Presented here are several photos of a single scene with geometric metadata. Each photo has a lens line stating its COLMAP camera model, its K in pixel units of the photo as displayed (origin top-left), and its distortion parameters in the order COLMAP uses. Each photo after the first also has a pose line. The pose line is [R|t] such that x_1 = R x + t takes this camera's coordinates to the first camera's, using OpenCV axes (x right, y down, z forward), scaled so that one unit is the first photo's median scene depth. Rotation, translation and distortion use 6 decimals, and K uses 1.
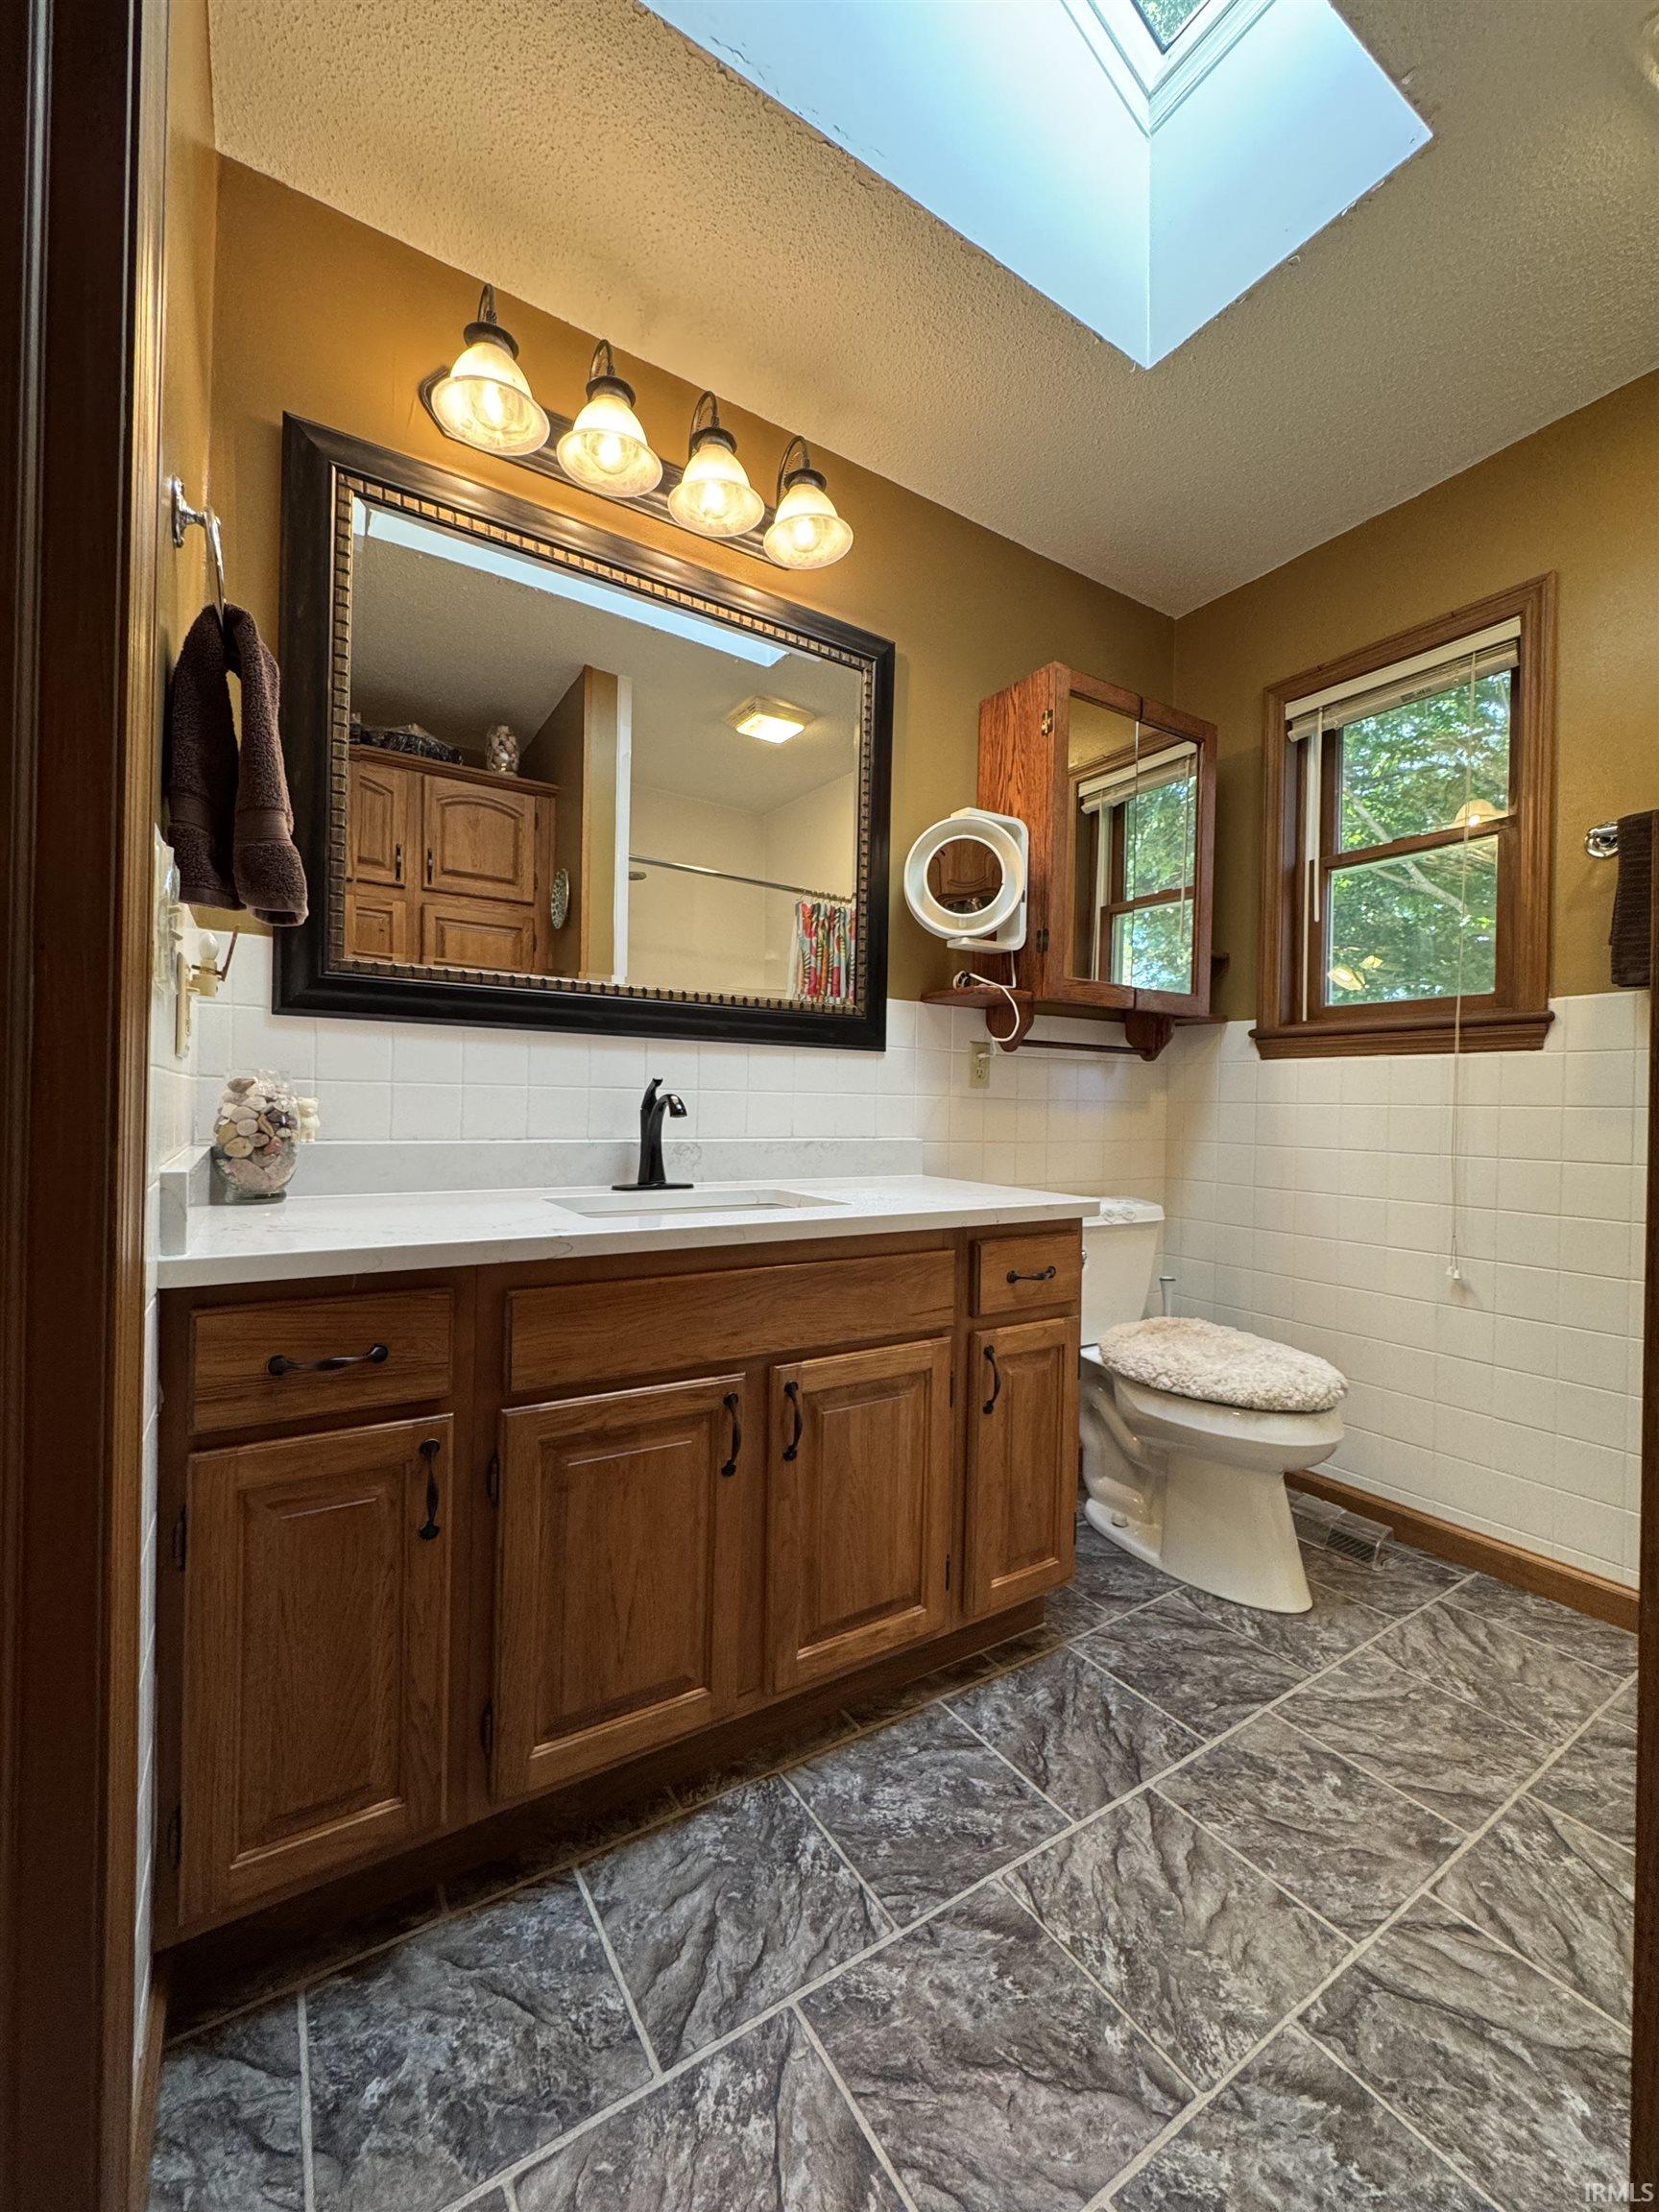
lens RADIAL K [[871.6, 0, 823.2], [0, 871.6, 1104.4], [0, 0, 1]] dist [-0.011476, 0.000751]
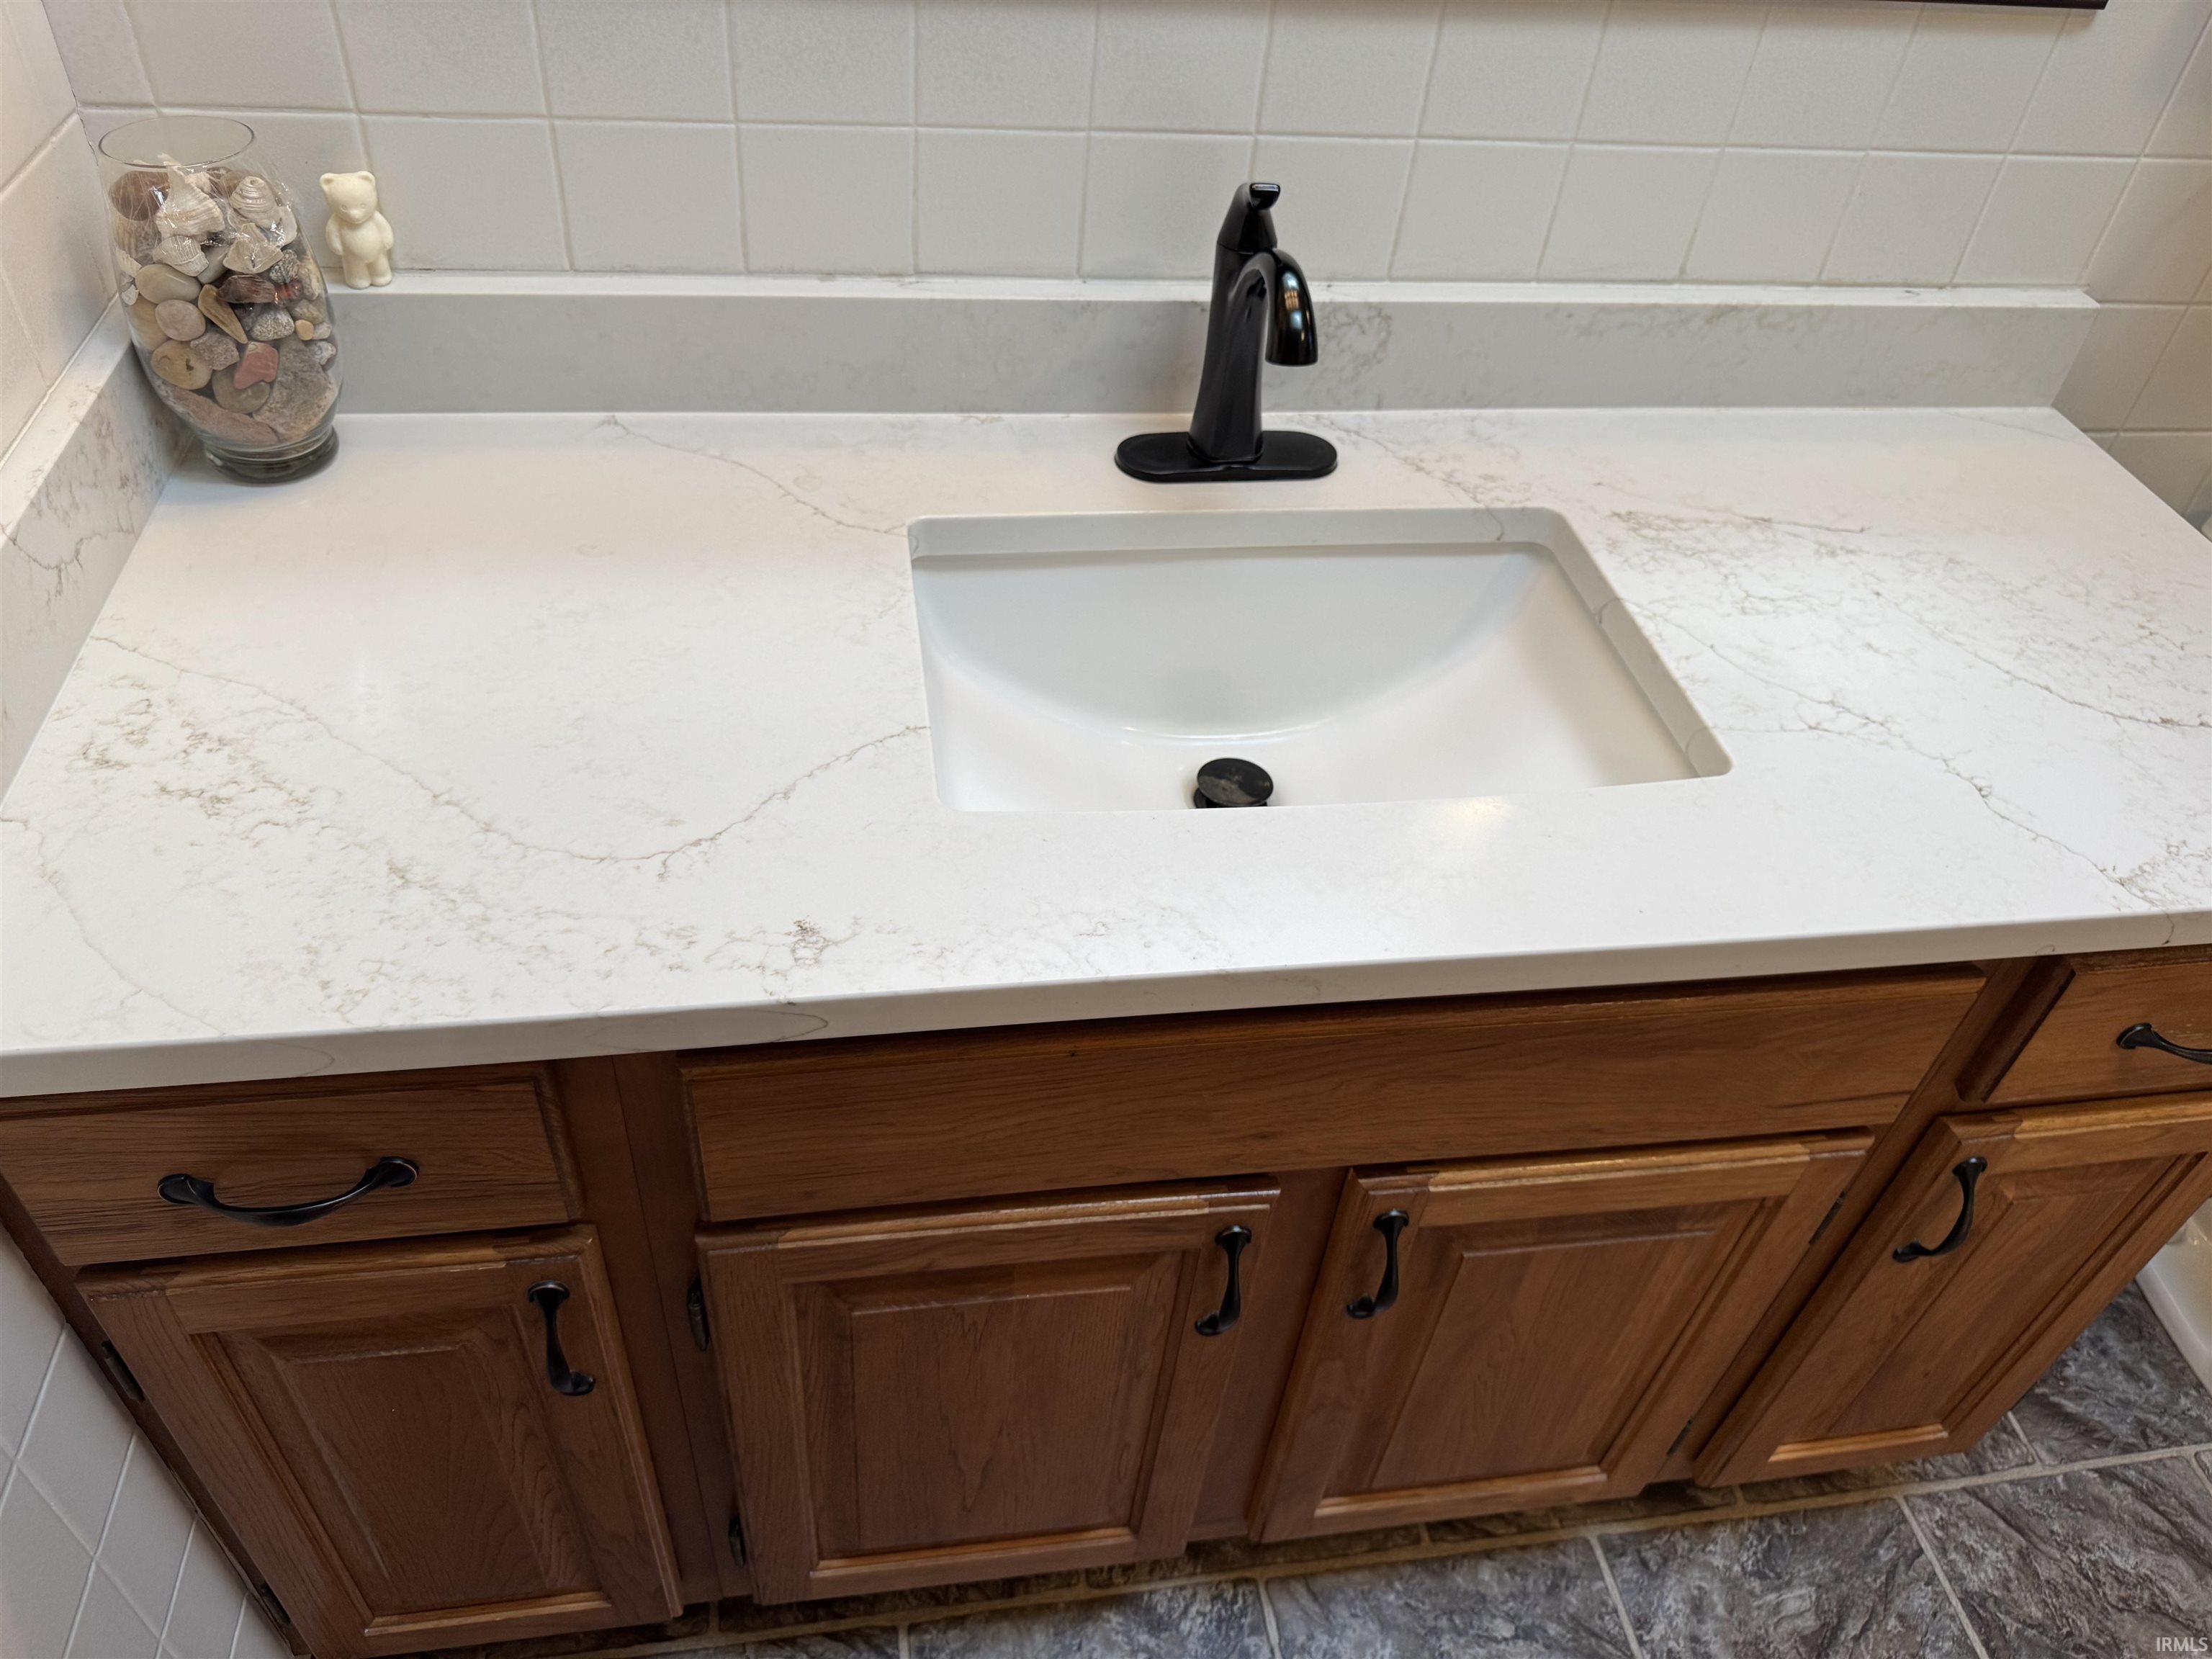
lens RADIAL K [[1562.9, 0, 1110.7], [0, 1562.9, 831.1], [0, 0, 1]] dist [0.013276, -0.013473]
pose [[0.917405, 0.301738, -0.259465, -0.021671], [-0.058041, 0.746476, 0.662877, -0.292927], [0.393699, -0.593067, 0.702334, 0.523364]]
